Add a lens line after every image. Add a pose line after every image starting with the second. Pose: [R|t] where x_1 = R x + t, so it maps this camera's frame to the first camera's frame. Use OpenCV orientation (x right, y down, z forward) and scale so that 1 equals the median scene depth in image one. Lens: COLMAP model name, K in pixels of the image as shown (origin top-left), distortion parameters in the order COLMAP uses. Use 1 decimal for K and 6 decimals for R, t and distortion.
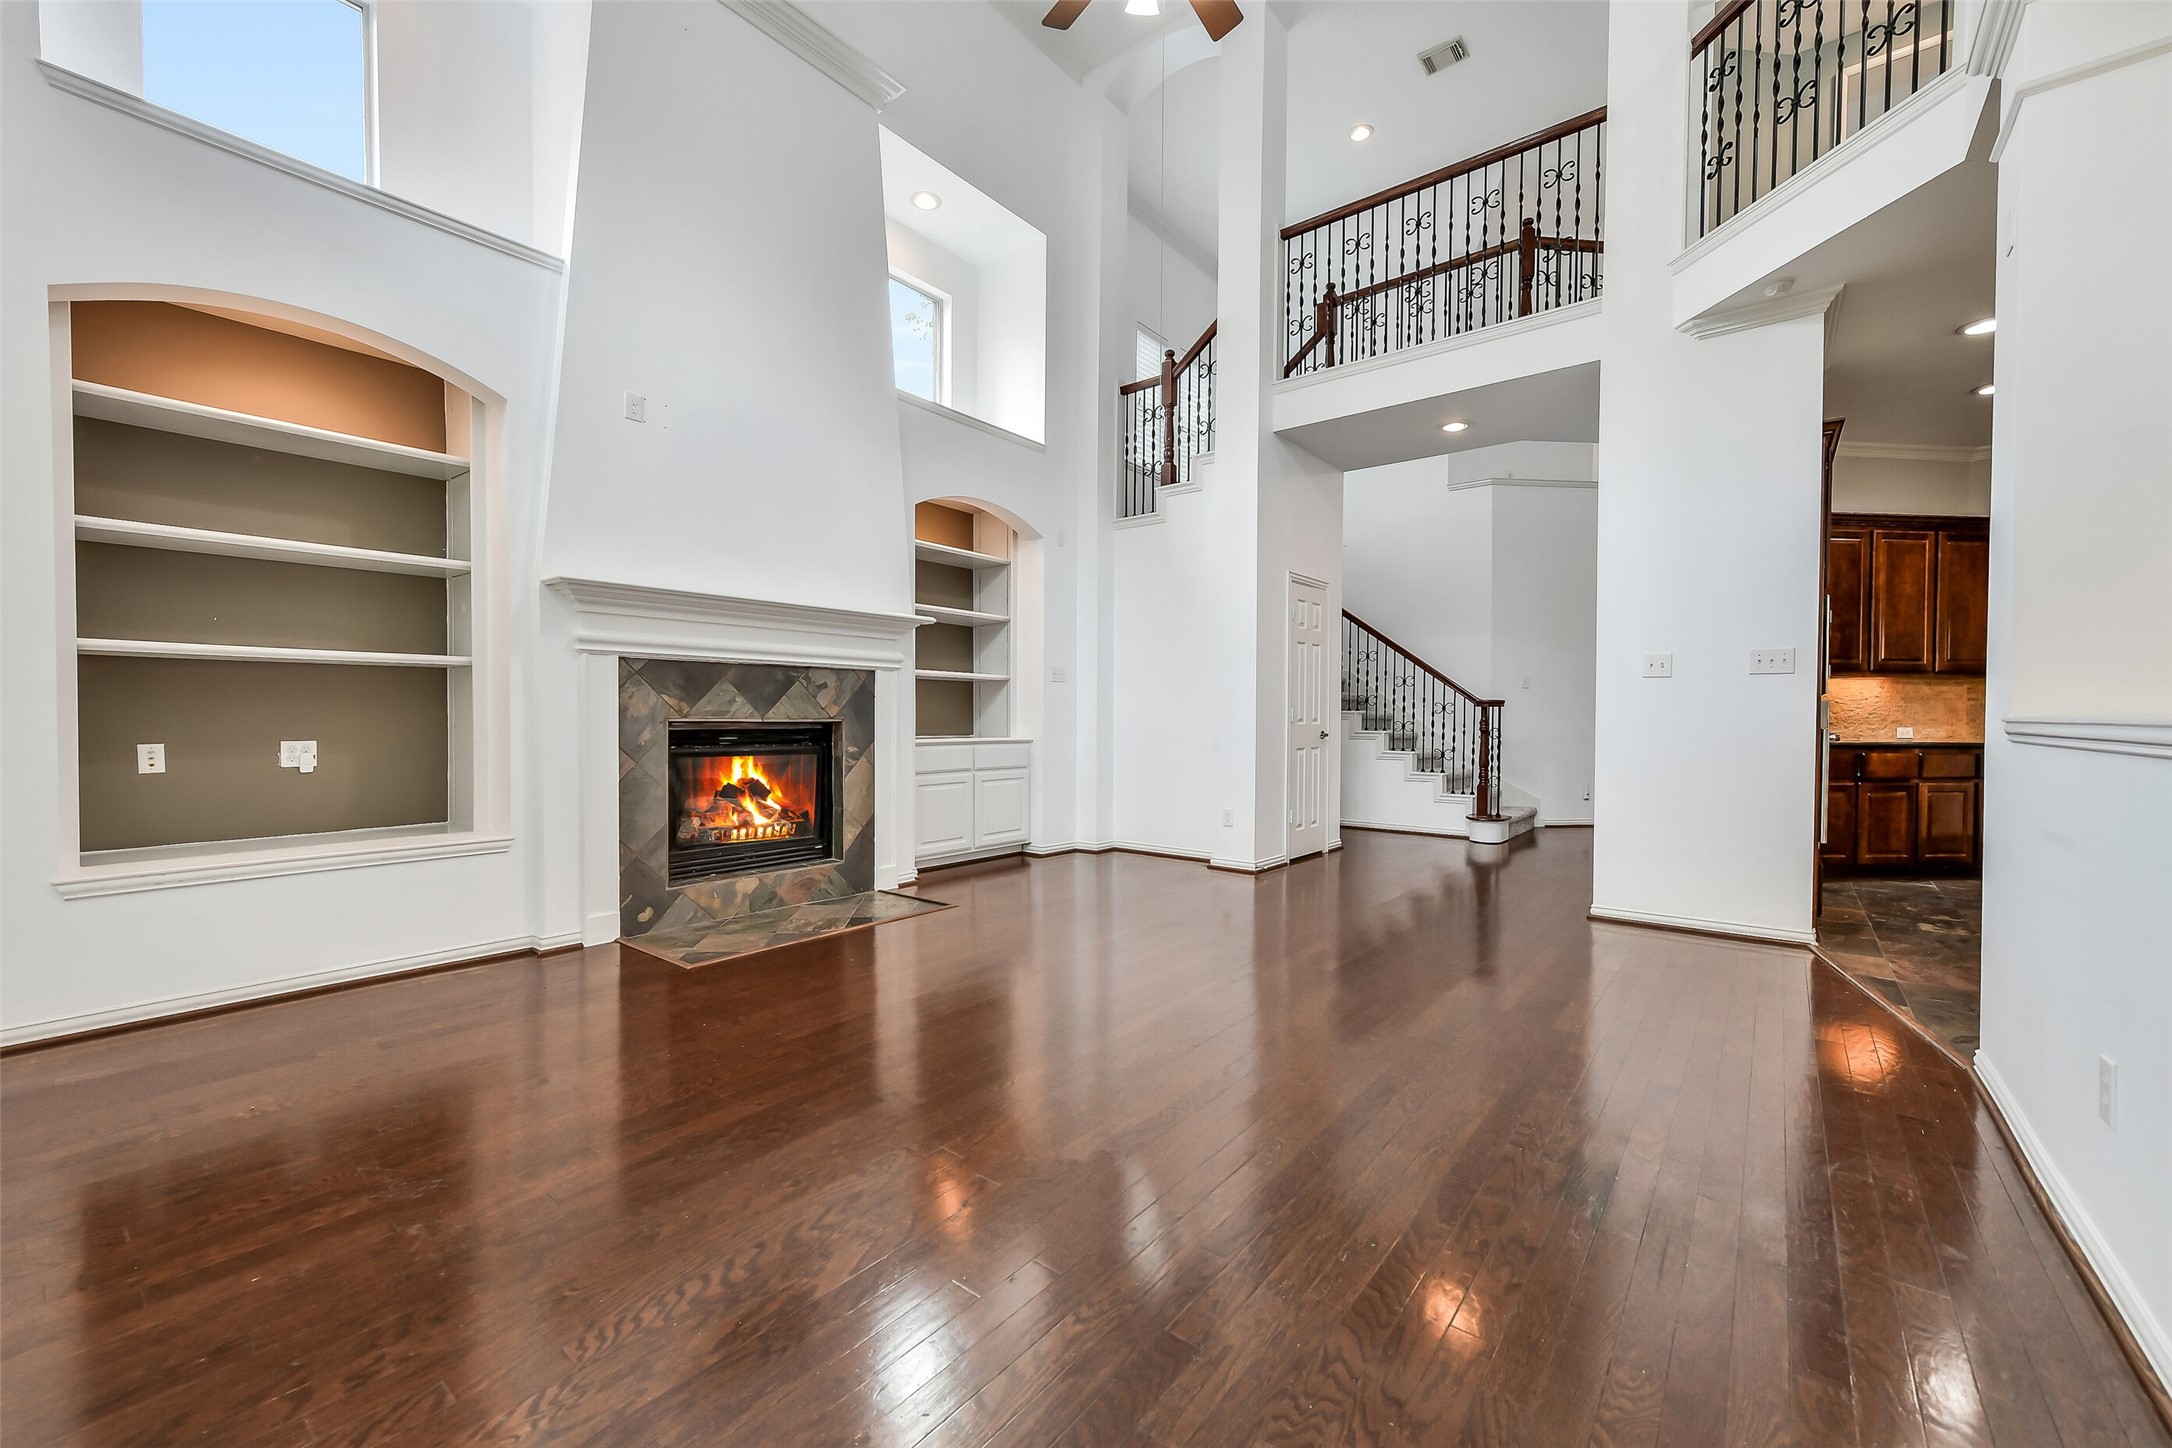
lens RADIAL K [[857.8, 0, 1094.8], [0, 857.8, 728.6], [0, 0, 1]] dist [0.010613, 0.000365]
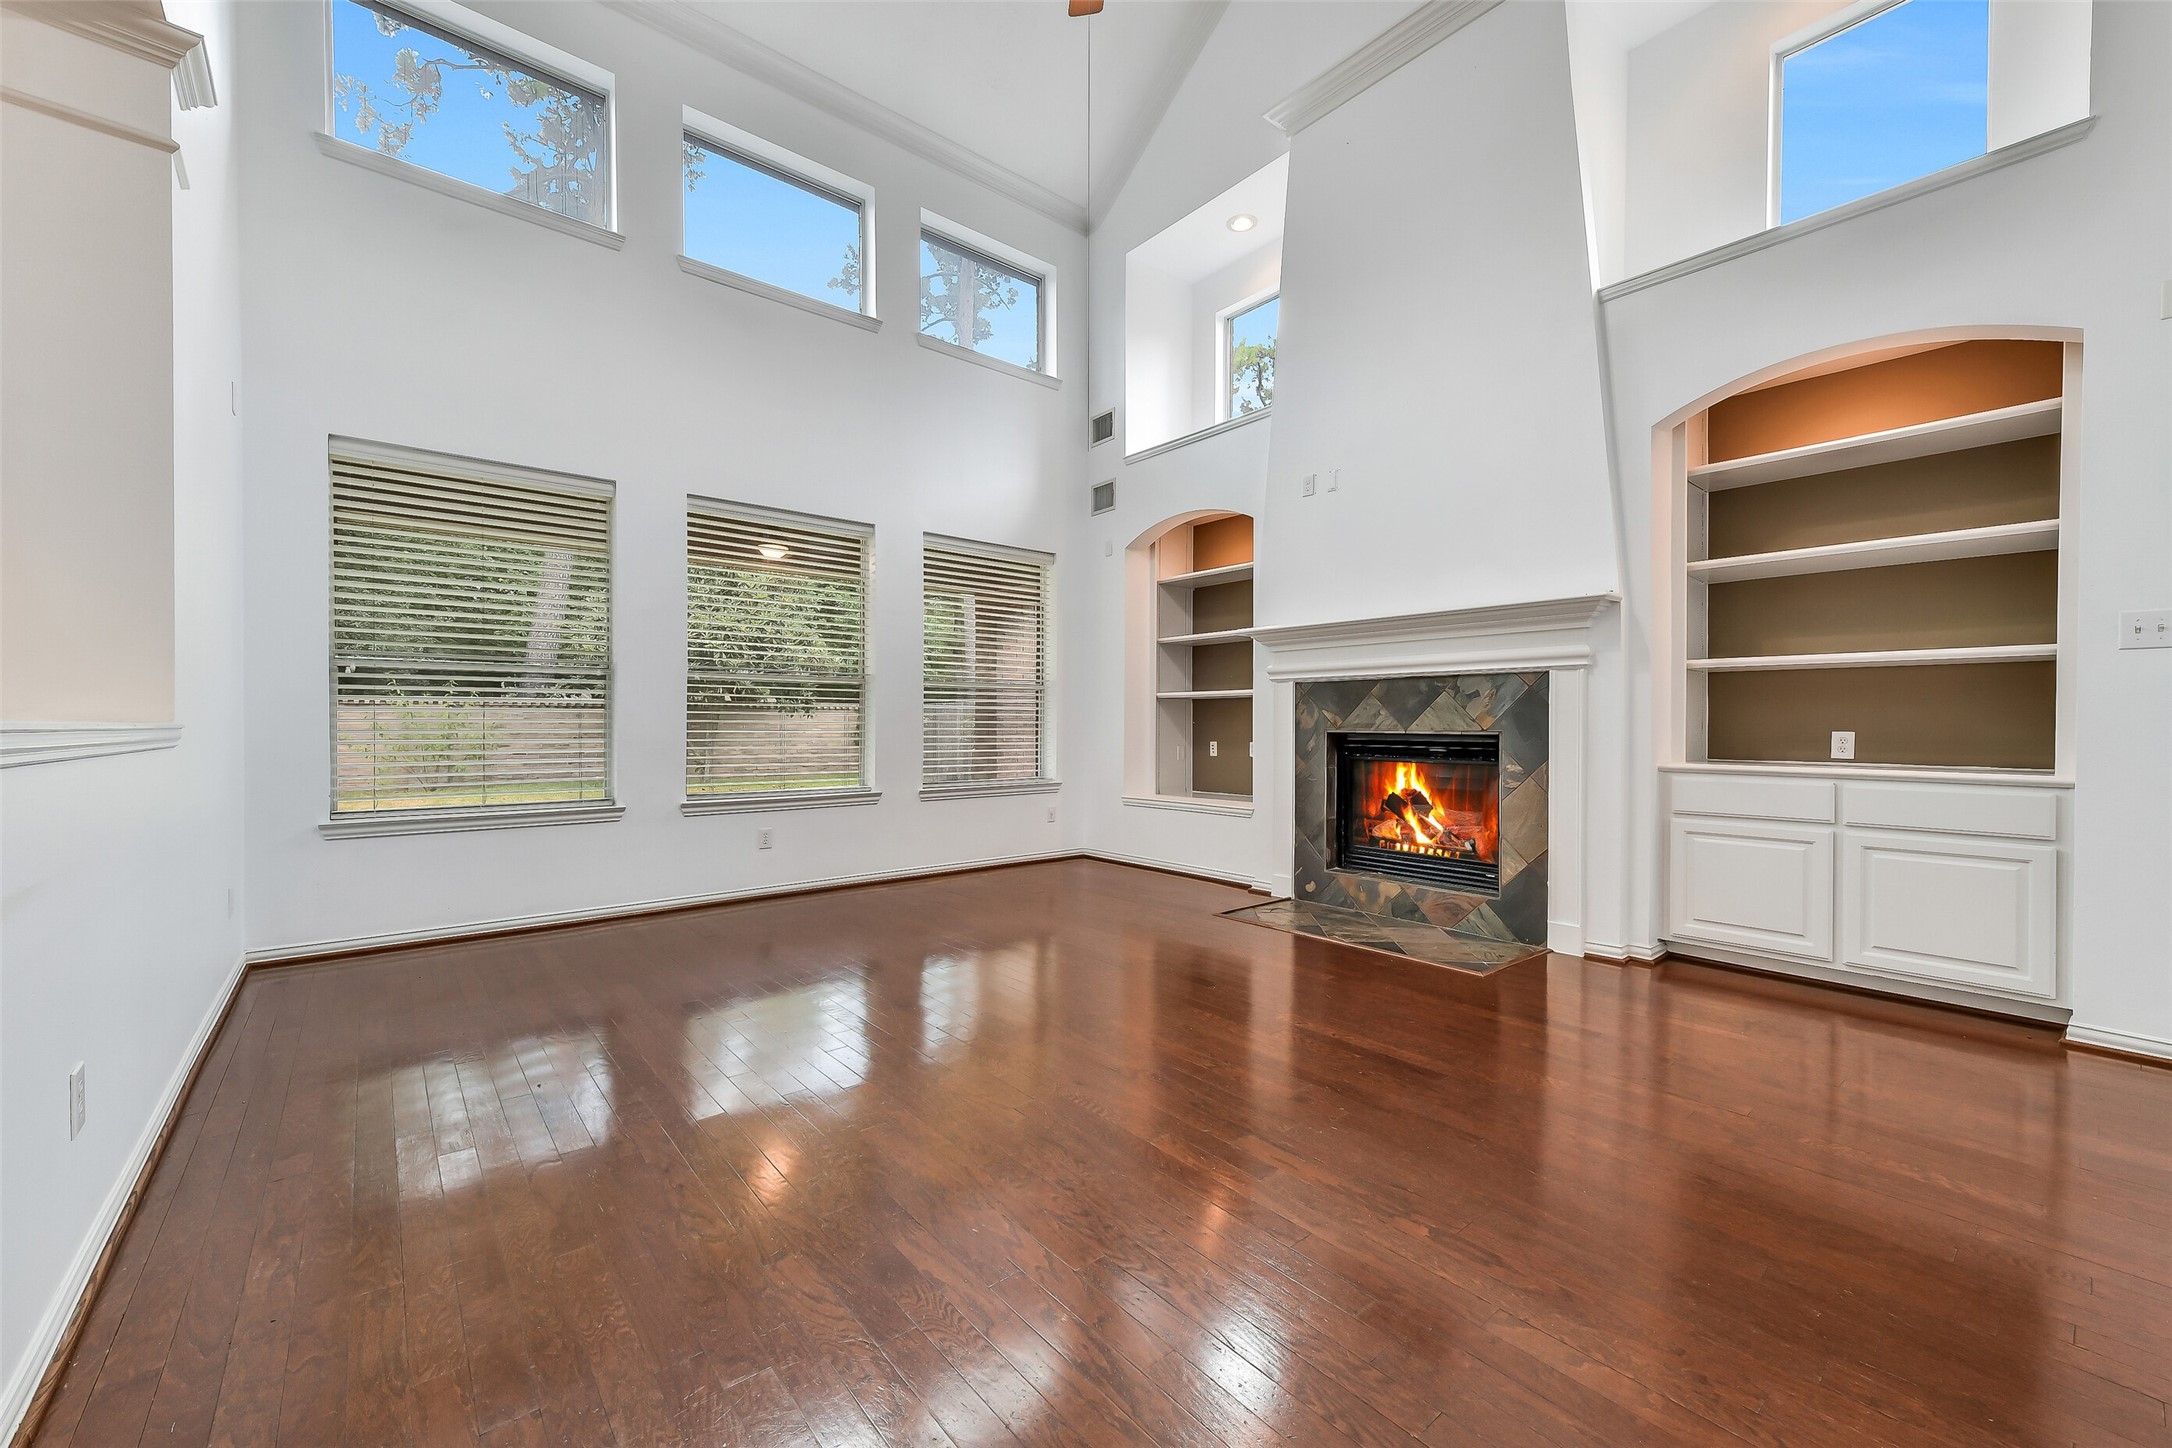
lens RADIAL K [[857.8, 0, 1094.8], [0, 857.8, 728.6], [0, 0, 1]] dist [0.010613, 0.000365]
pose [[-0.197191, 0.000912, -0.980365, 0.670590], [-0.018371, 0.999821, 0.004625, -0.011659], [0.980193, 0.018923, -0.197139, 0.821713]]
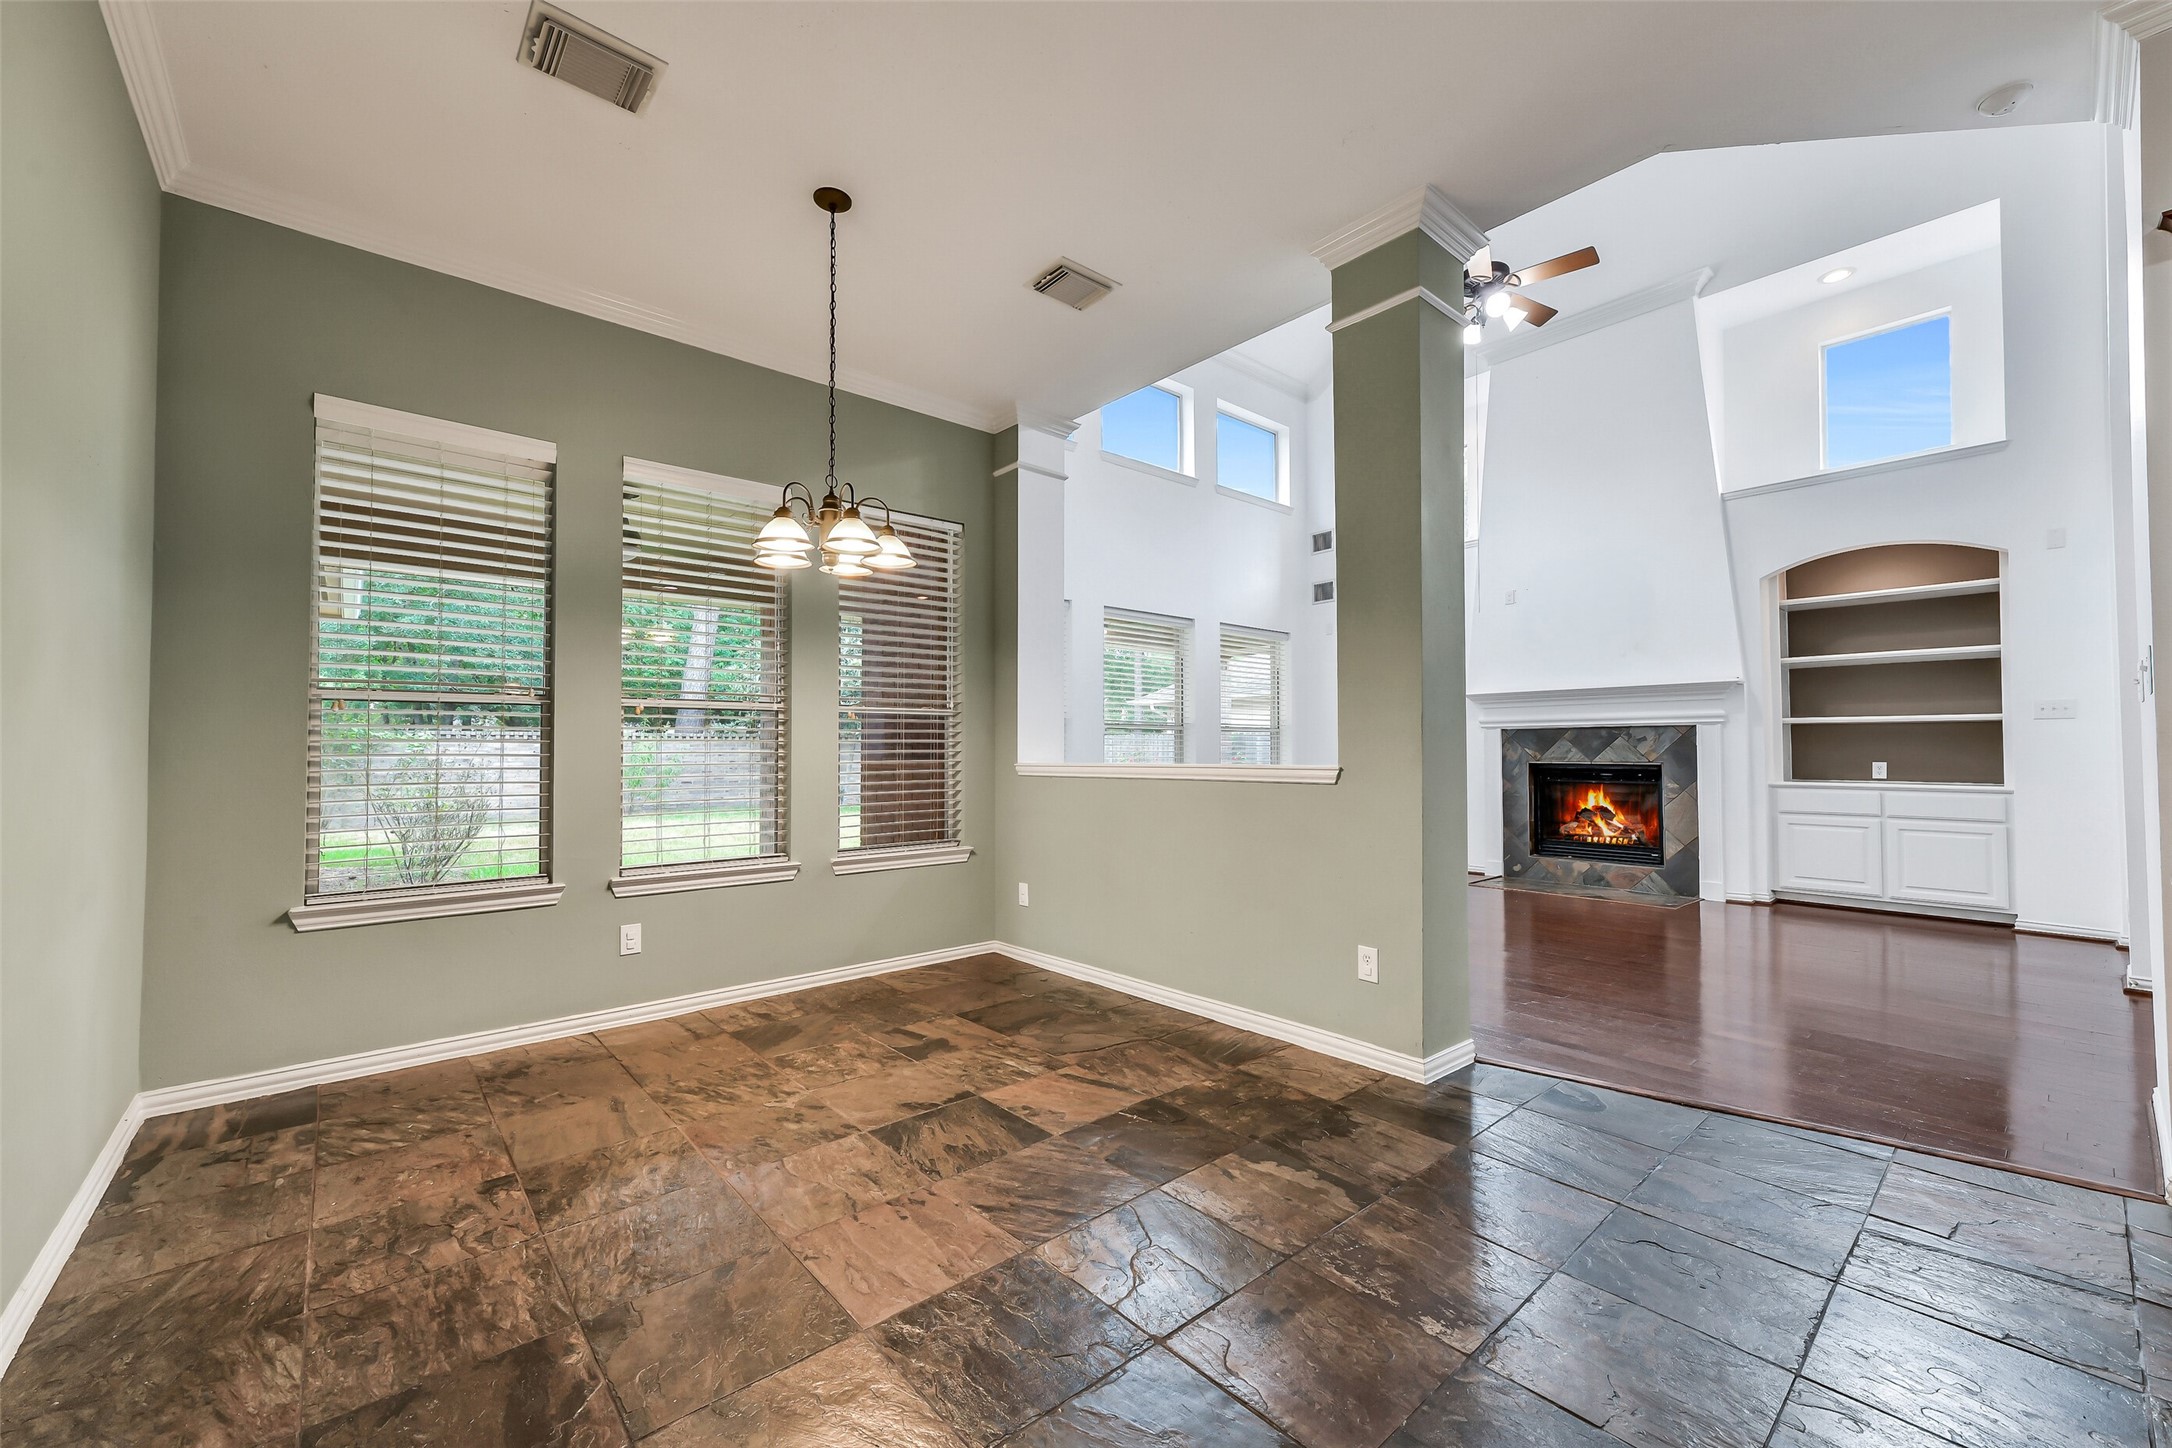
lens RADIAL K [[857.8, 0, 1094.8], [0, 857.8, 728.6], [0, 0, 1]] dist [0.010613, 0.000365]
pose [[-0.176497, -0.029689, -0.983853, 1.288625], [-0.013677, 0.999522, -0.027708, -0.016233], [0.984206, 0.008565, -0.176819, 0.378892]]
